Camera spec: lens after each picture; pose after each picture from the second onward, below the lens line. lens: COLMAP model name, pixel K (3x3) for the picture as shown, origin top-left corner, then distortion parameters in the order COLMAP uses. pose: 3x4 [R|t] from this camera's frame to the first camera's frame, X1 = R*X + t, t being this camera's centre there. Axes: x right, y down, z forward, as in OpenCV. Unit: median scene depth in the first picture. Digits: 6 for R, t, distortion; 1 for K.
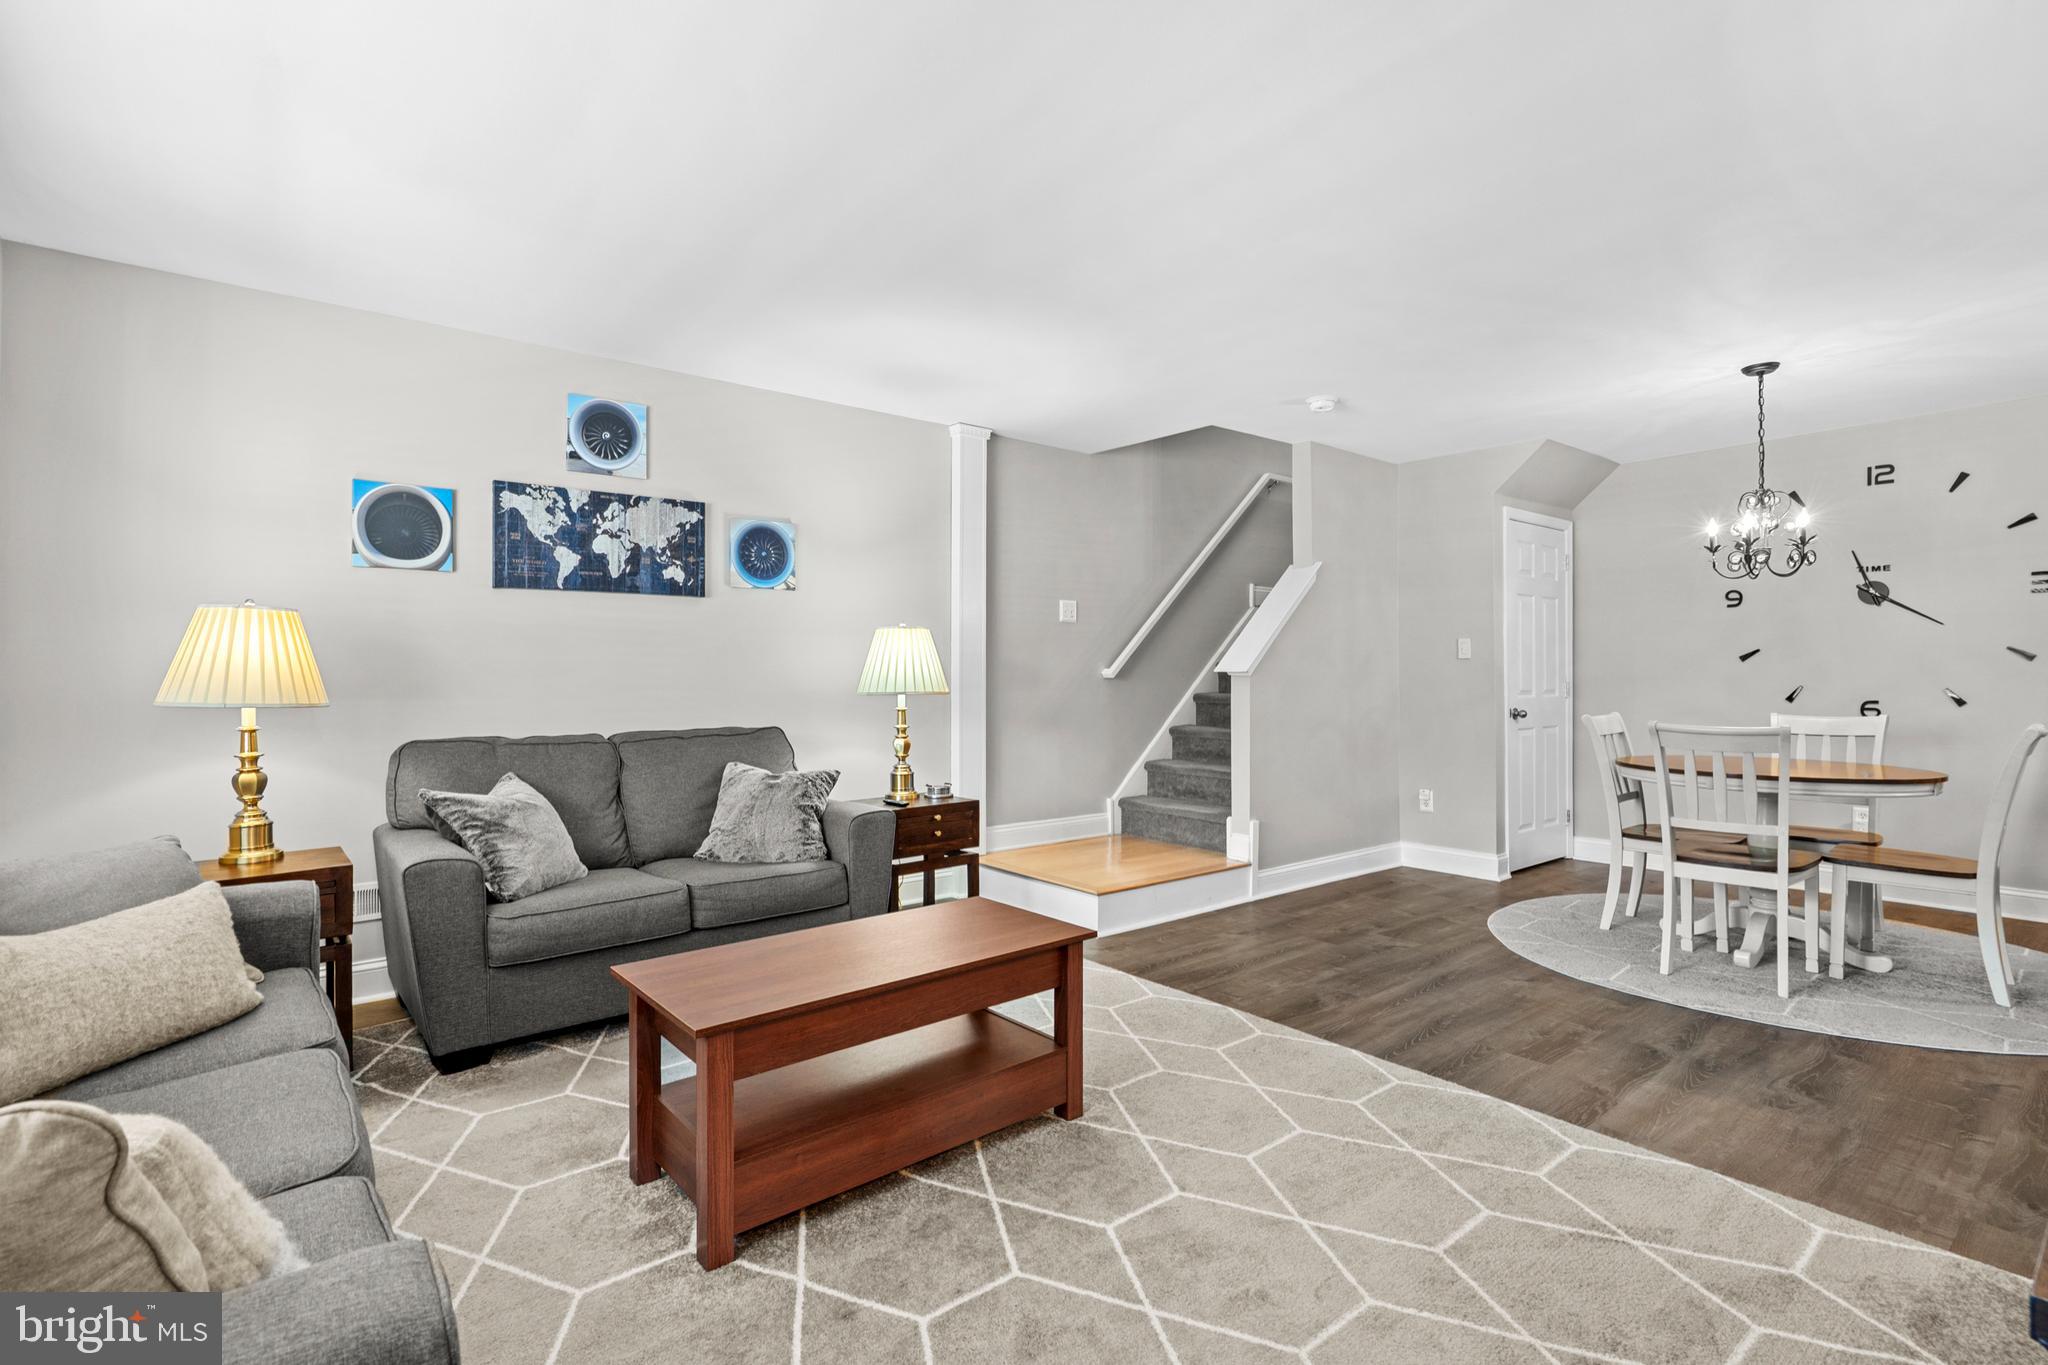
lens RADIAL K [[958.0, 0, 1019.0], [0, 958.0, 668.4], [0, 0, 1]] dist [0.002946, 0.001103]
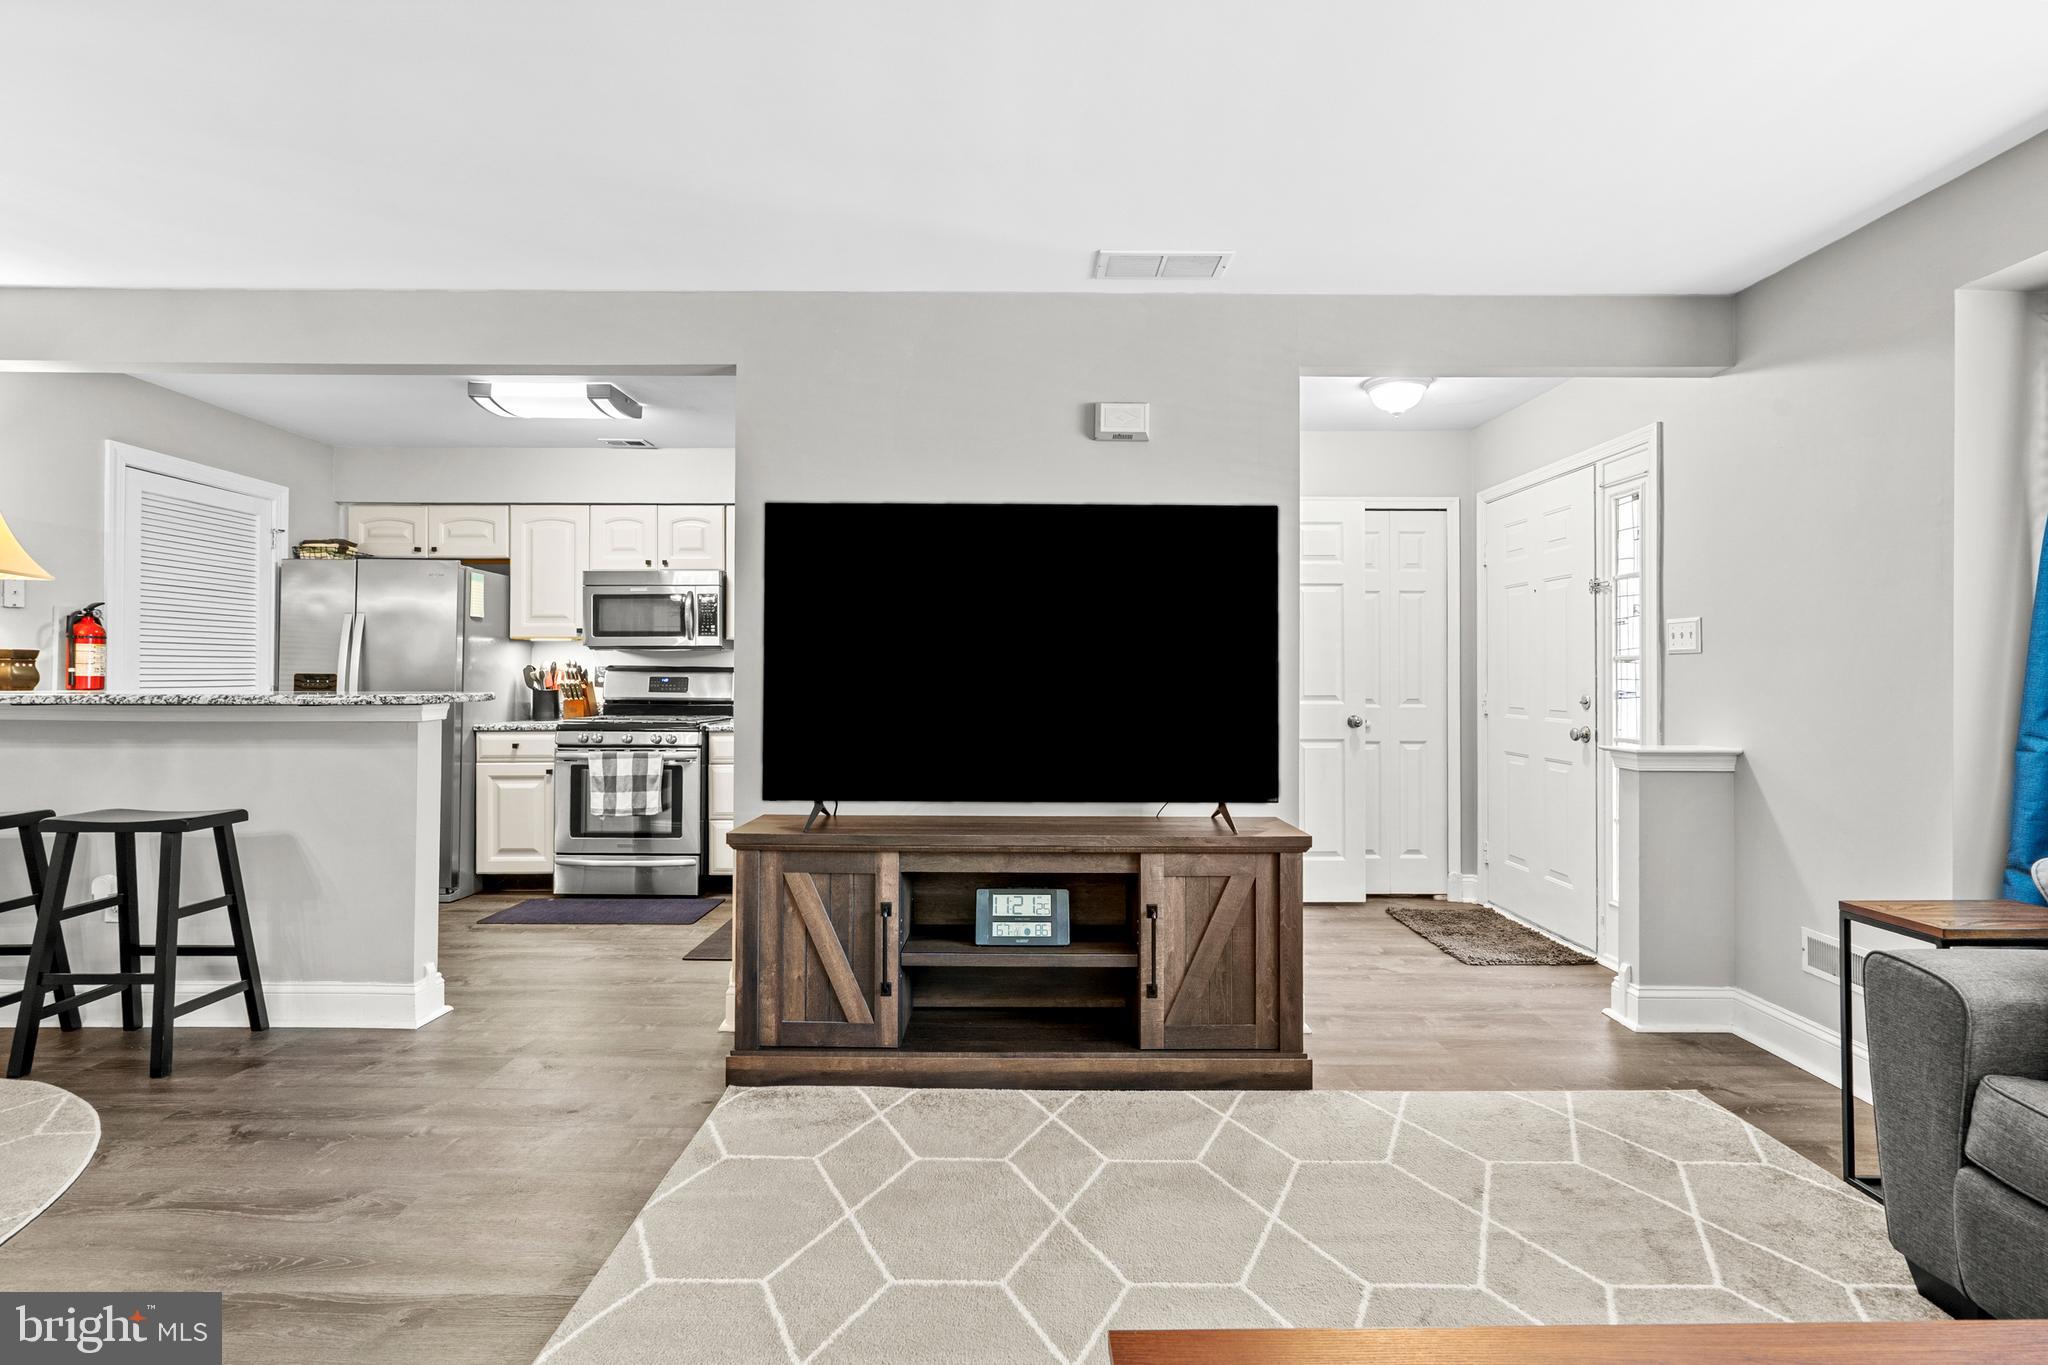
lens RADIAL K [[958.0, 0, 1019.0], [0, 958.0, 668.4], [0, 0, 1]] dist [0.002946, 0.001103]
pose [[-0.776504, 0.003006, 0.630105, -0.086757], [-0.005548, 0.999917, -0.011608, 0.001963], [-0.630088, -0.012510, -0.776423, 0.839944]]
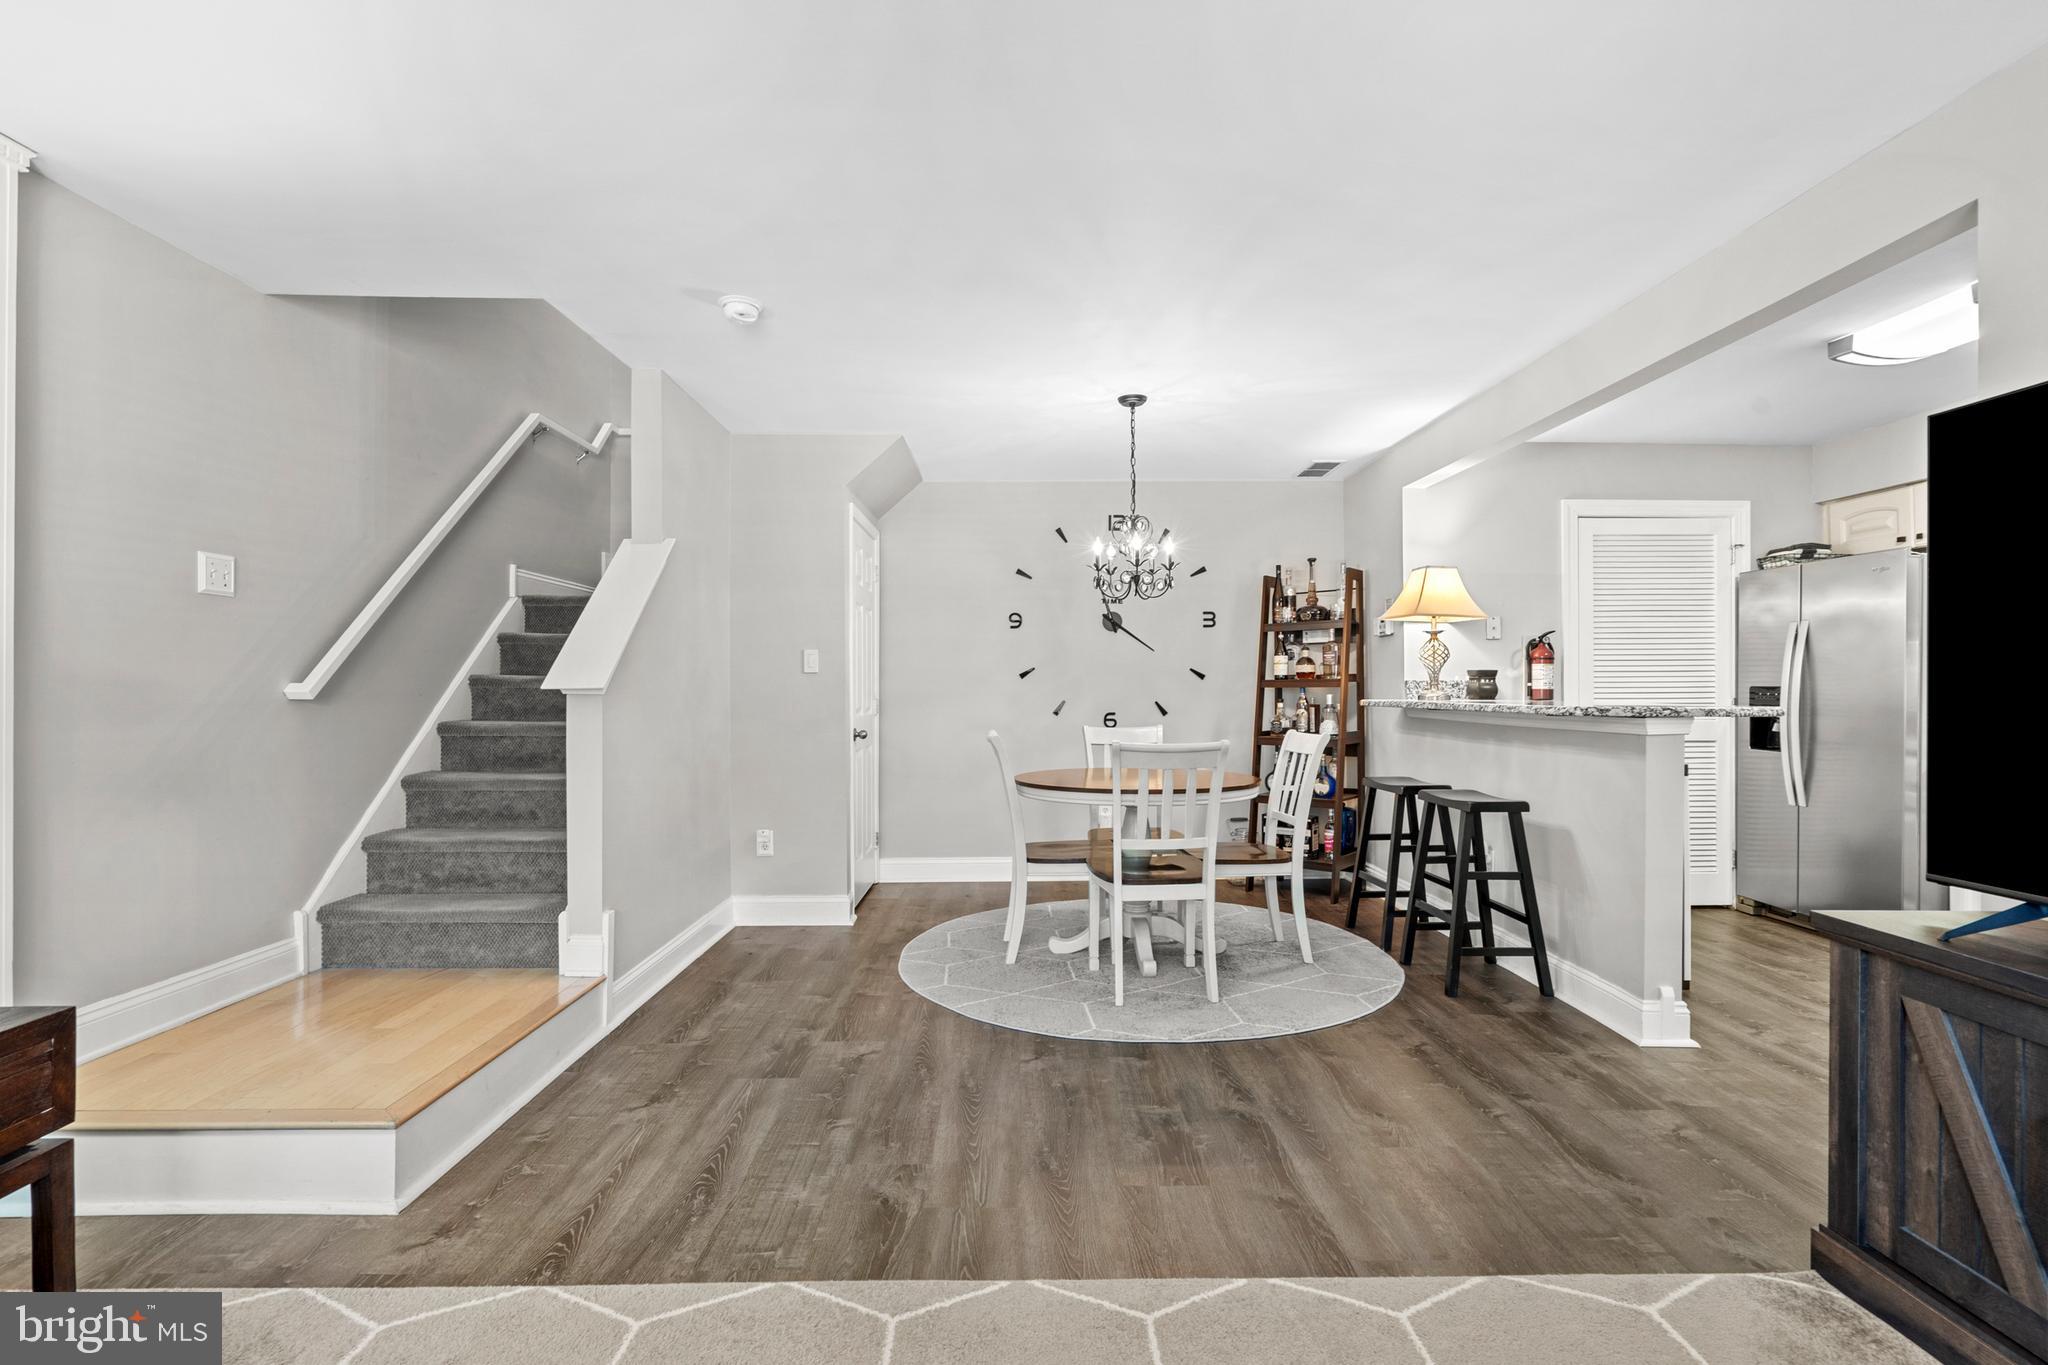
lens RADIAL K [[932.9, 0, 1021.1], [0, 932.9, 685.1], [0, 0, 1]] dist [-0.003465, 0.000268]
pose [[0.619995, 0.001802, 0.784604, -0.105677], [-0.002258, 0.999997, -0.000513, 0.000899], [-0.784603, -0.001453, 0.619997, 0.460211]]
